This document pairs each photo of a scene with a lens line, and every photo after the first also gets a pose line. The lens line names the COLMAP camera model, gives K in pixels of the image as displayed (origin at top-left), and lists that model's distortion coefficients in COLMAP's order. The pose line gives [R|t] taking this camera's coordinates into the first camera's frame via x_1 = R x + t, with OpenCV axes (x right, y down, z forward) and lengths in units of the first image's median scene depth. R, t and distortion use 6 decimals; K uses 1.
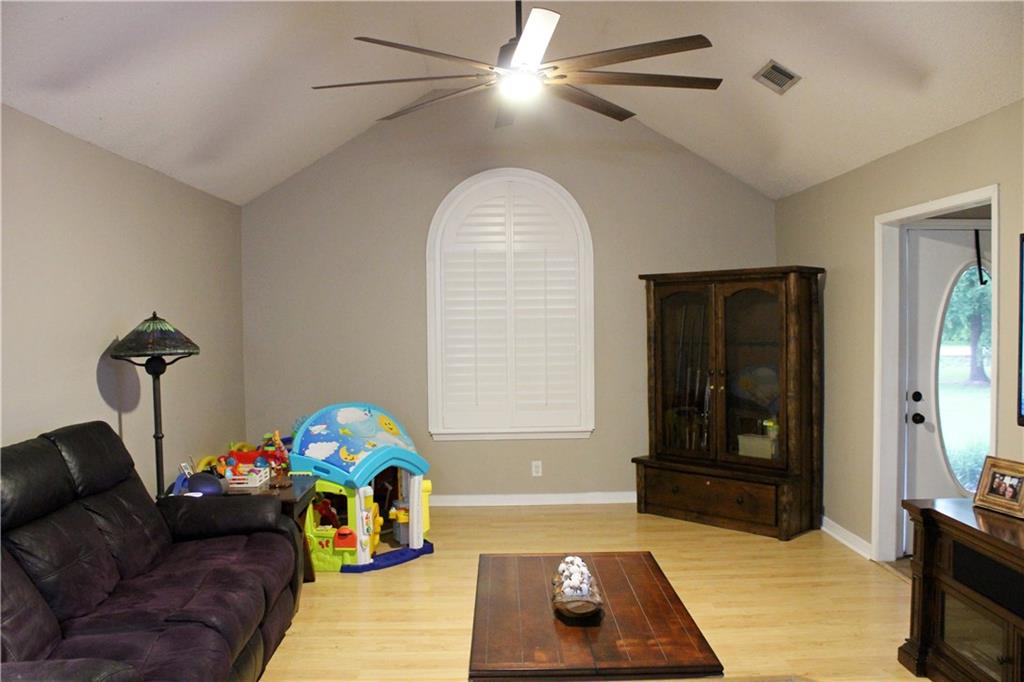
lens RADIAL K [[848.1, 0, 511.7], [0, 848.1, 351.8], [0, 0, 1]] dist [-0.167373, 0.150318]
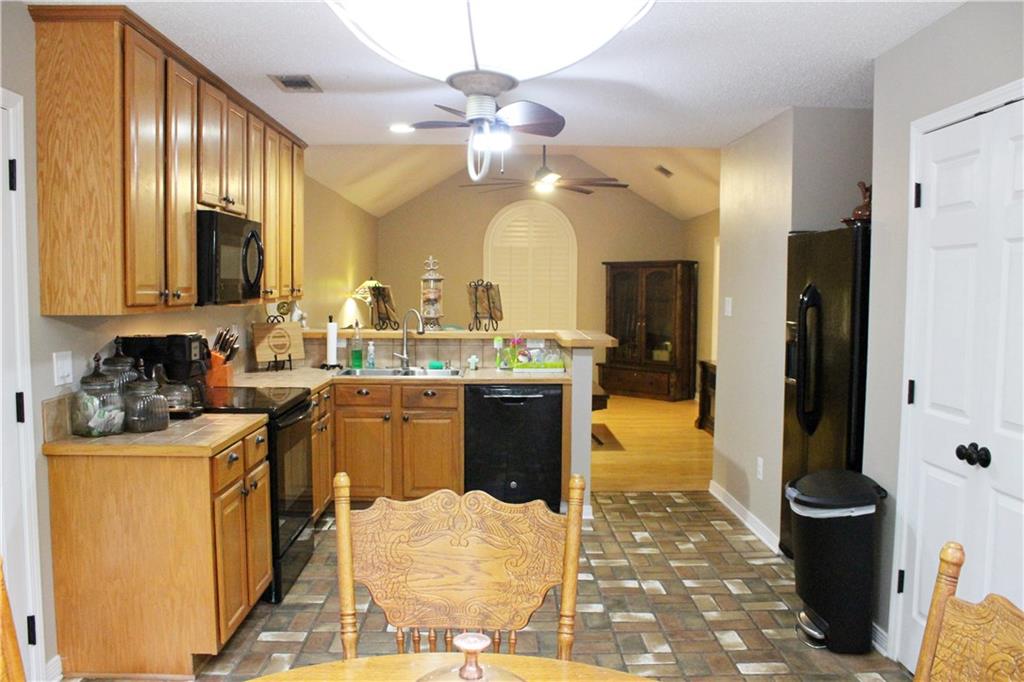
lens RADIAL K [[848.1, 0, 511.7], [0, 848.1, 351.8], [0, 0, 1]] dist [-0.167373, 0.150318]
pose [[0.999805, 0.017927, 0.008236, -0.061498], [-0.018192, 0.999280, 0.033301, 0.050051], [-0.007633, -0.033444, 0.999411, -0.923970]]
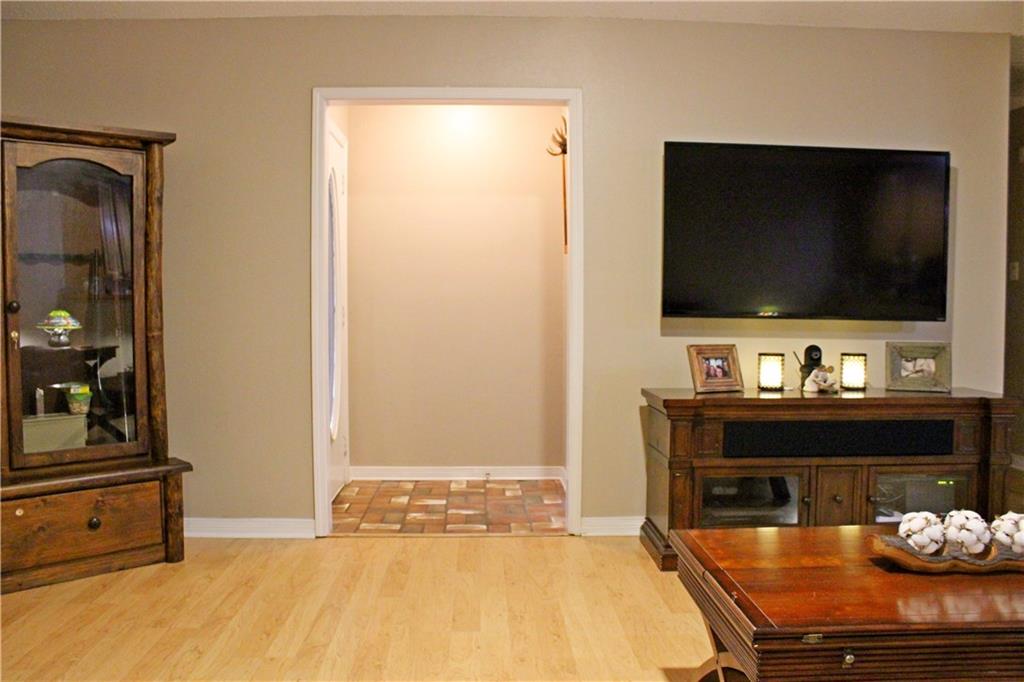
lens RADIAL K [[848.1, 0, 511.7], [0, 848.1, 351.8], [0, 0, 1]] dist [-0.167373, 0.150318]
pose [[-0.004447, -0.045842, 0.998939, -0.293312], [0.038288, 0.998208, 0.045979, 0.045050], [-0.999257, 0.038452, -0.002684, 0.712010]]
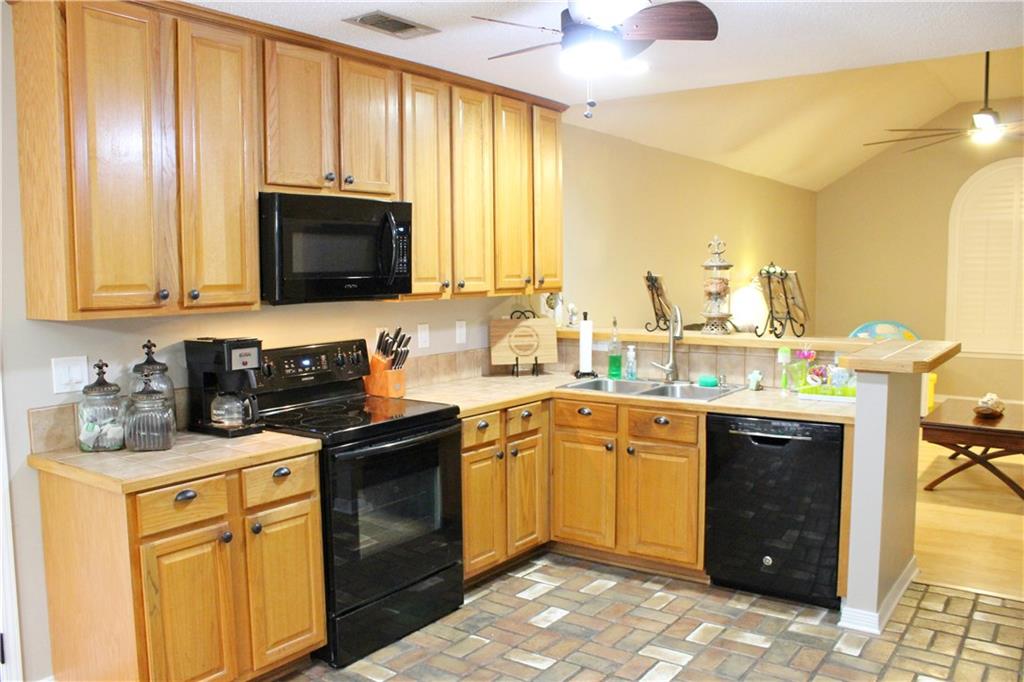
lens RADIAL K [[848.1, 0, 511.7], [0, 848.1, 351.8], [0, 0, 1]] dist [-0.167373, 0.150318]
pose [[0.801594, 0.063602, -0.594477, 0.161626], [-0.027662, 0.997206, 0.069388, 0.028036], [0.597229, -0.039177, 0.801113, -0.625551]]
